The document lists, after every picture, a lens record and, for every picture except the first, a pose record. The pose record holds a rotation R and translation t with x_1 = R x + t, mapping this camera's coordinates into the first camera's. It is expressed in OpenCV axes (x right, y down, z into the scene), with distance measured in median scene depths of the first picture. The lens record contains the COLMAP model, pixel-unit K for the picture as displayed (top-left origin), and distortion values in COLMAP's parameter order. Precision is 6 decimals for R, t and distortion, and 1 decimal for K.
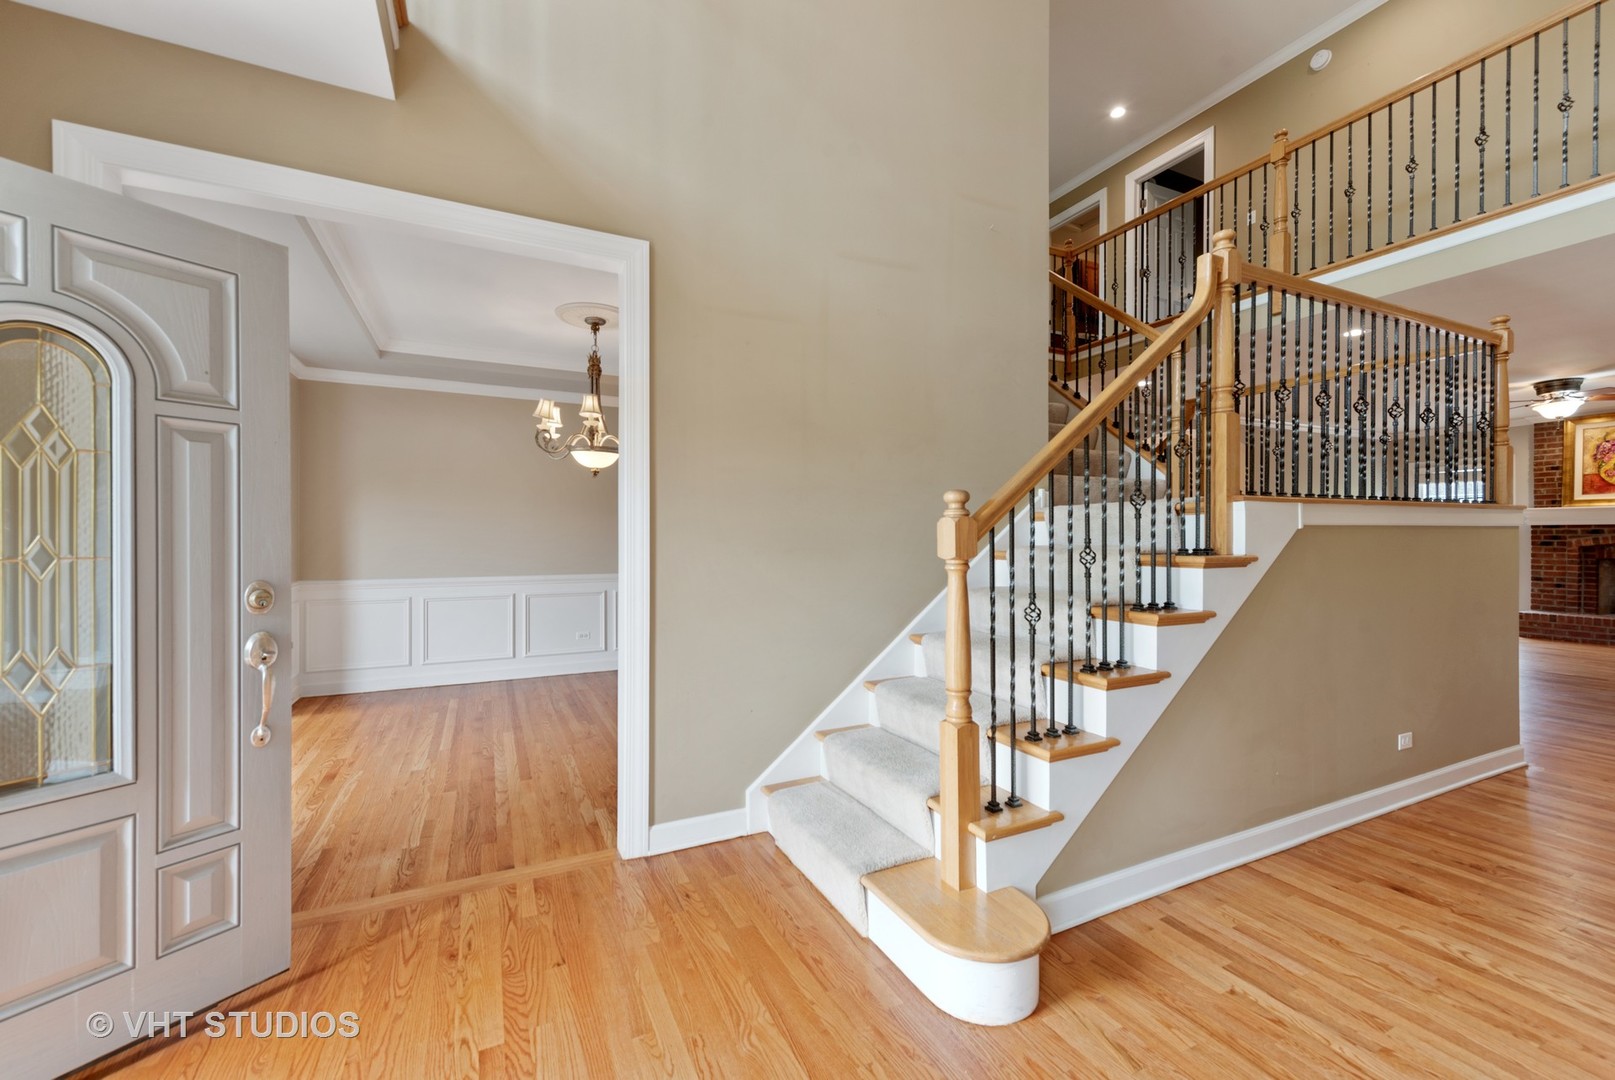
lens RADIAL K [[654.4, 0, 811.2], [0, 654.4, 522.3], [0, 0, 1]] dist [0.008059, -0.002024]
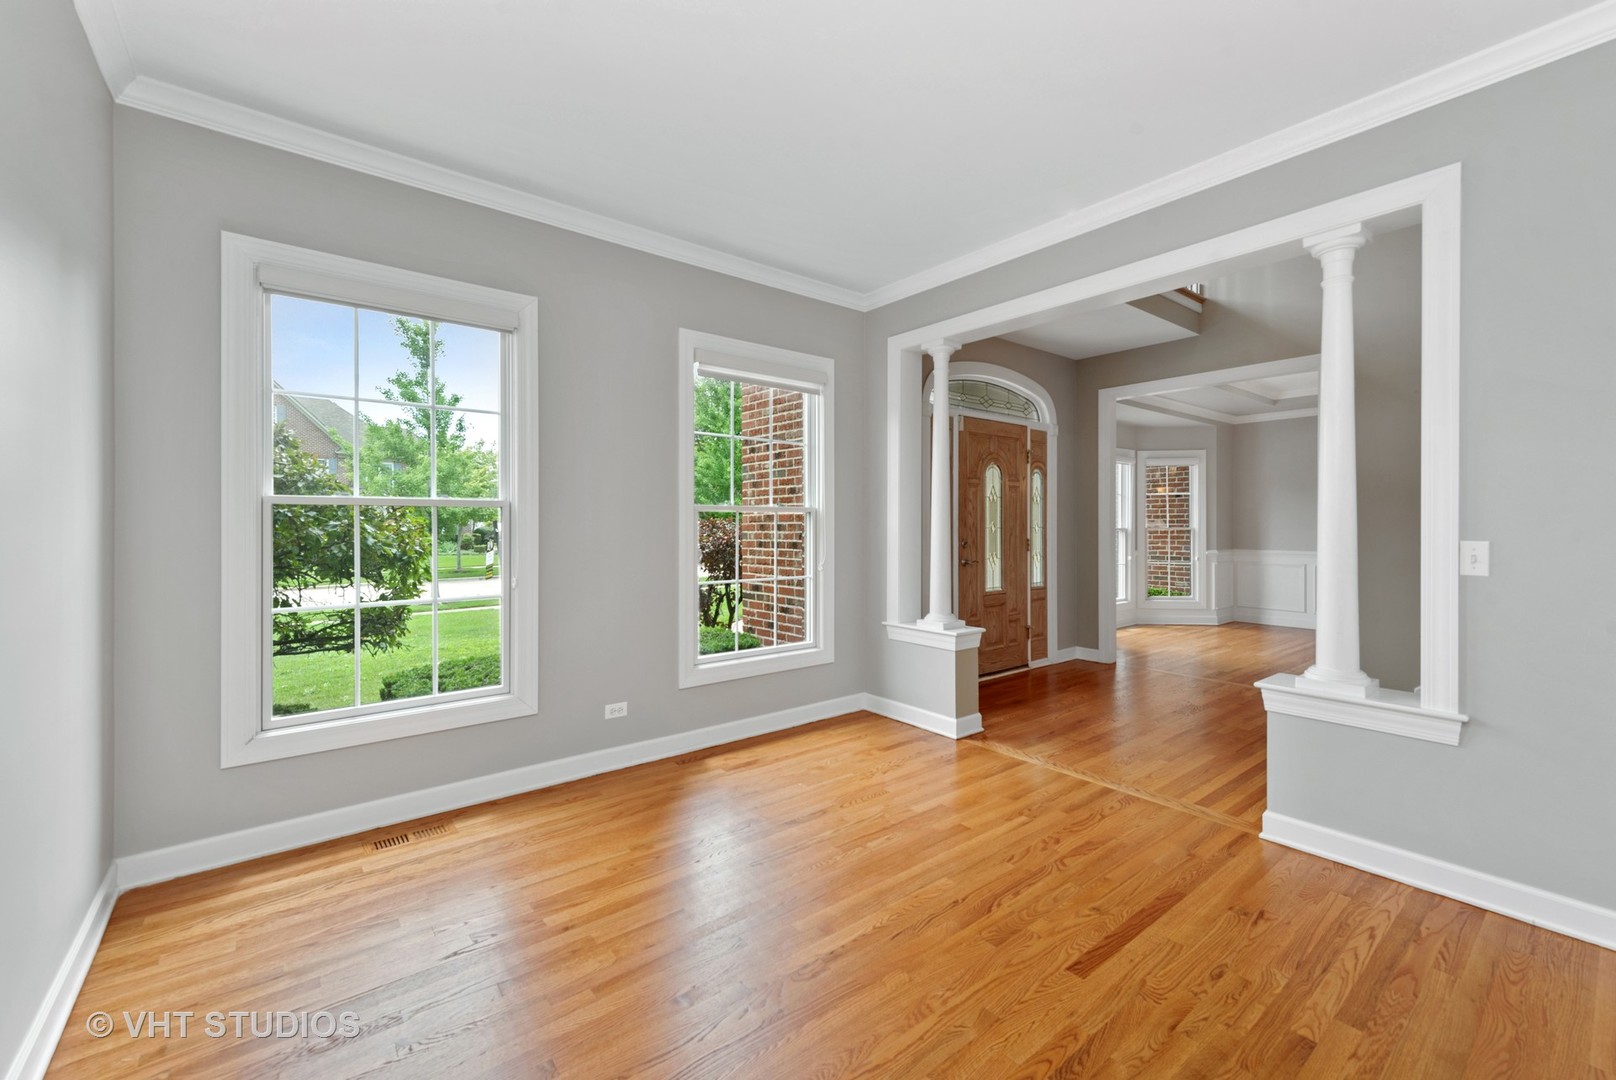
lens RADIAL K [[654.8, 0, 810.7], [0, 654.8, 533.0], [0, 0, 1]] dist [0.008059, -0.002024]
pose [[0.238275, 0.025404, -0.970866, 0.639910], [0.006983, 0.999587, 0.027869, -0.001288], [0.971173, -0.013421, 0.237999, -0.464008]]
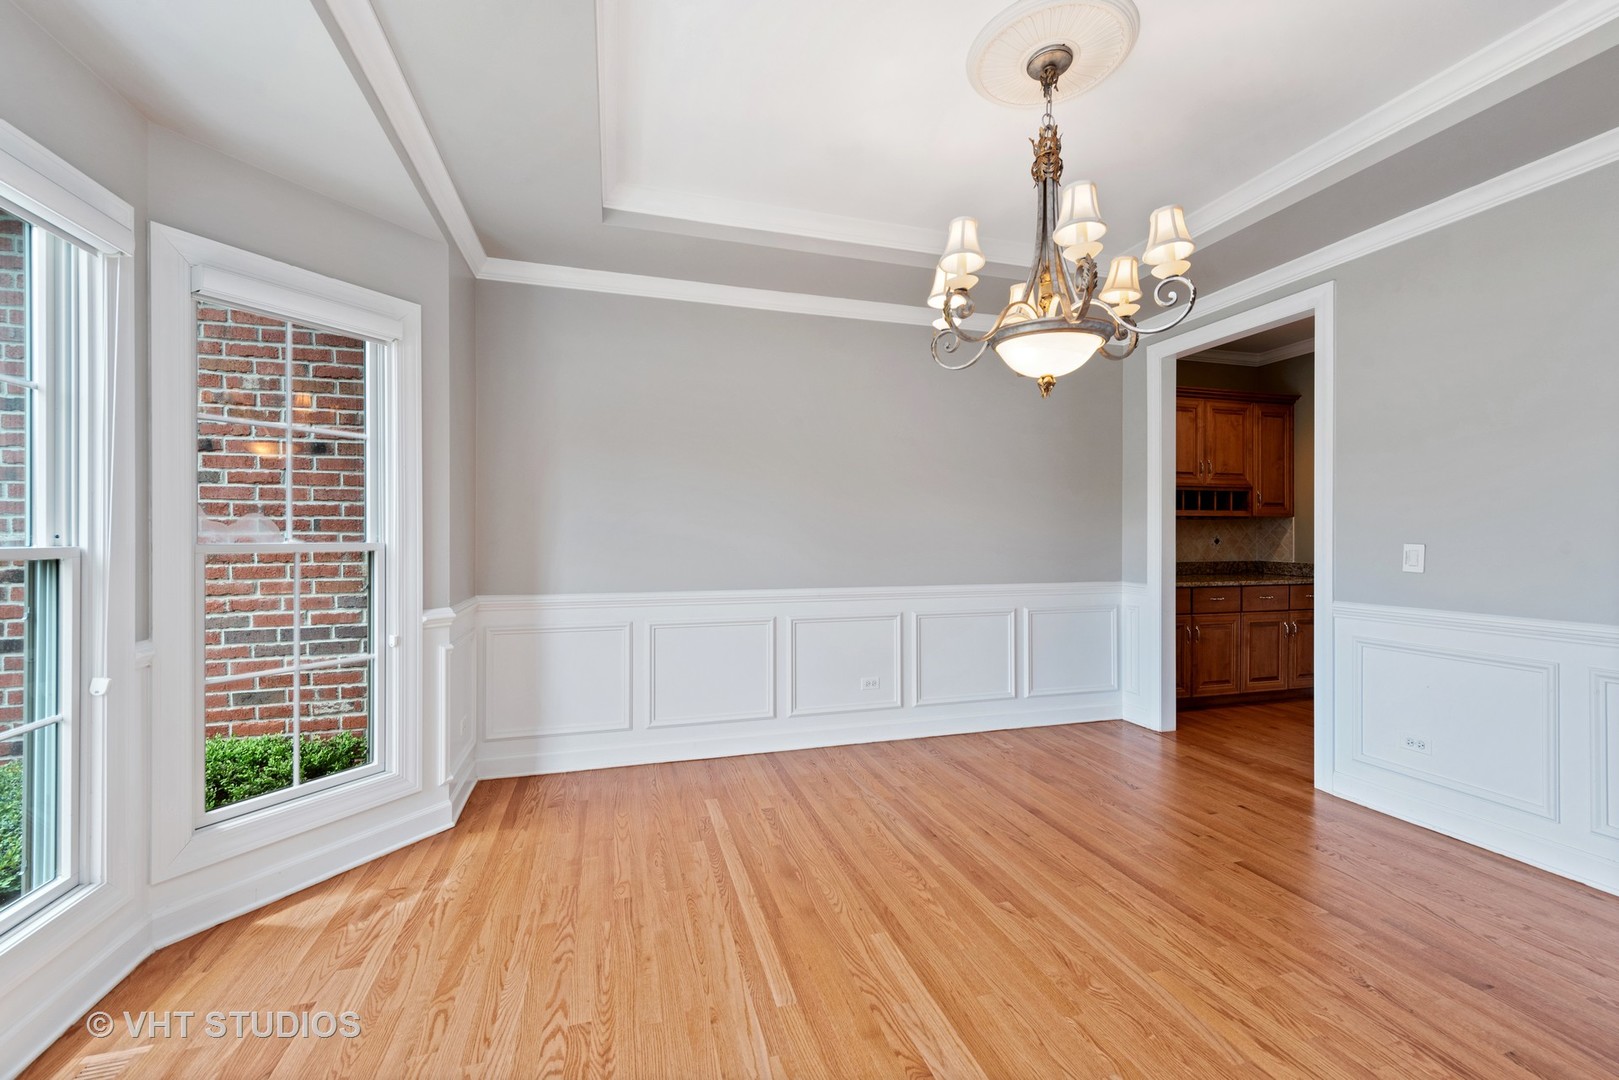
lens RADIAL K [[656.0, 0, 817.3], [0, 656.0, 527.4], [0, 0, 1]] dist [0.008059, -0.002024]
pose [[0.986564, 0.005883, -0.163271, -0.411660], [-0.004835, 0.999965, 0.006810, 0.021827], [0.163305, -0.005929, 0.986558, 0.502665]]
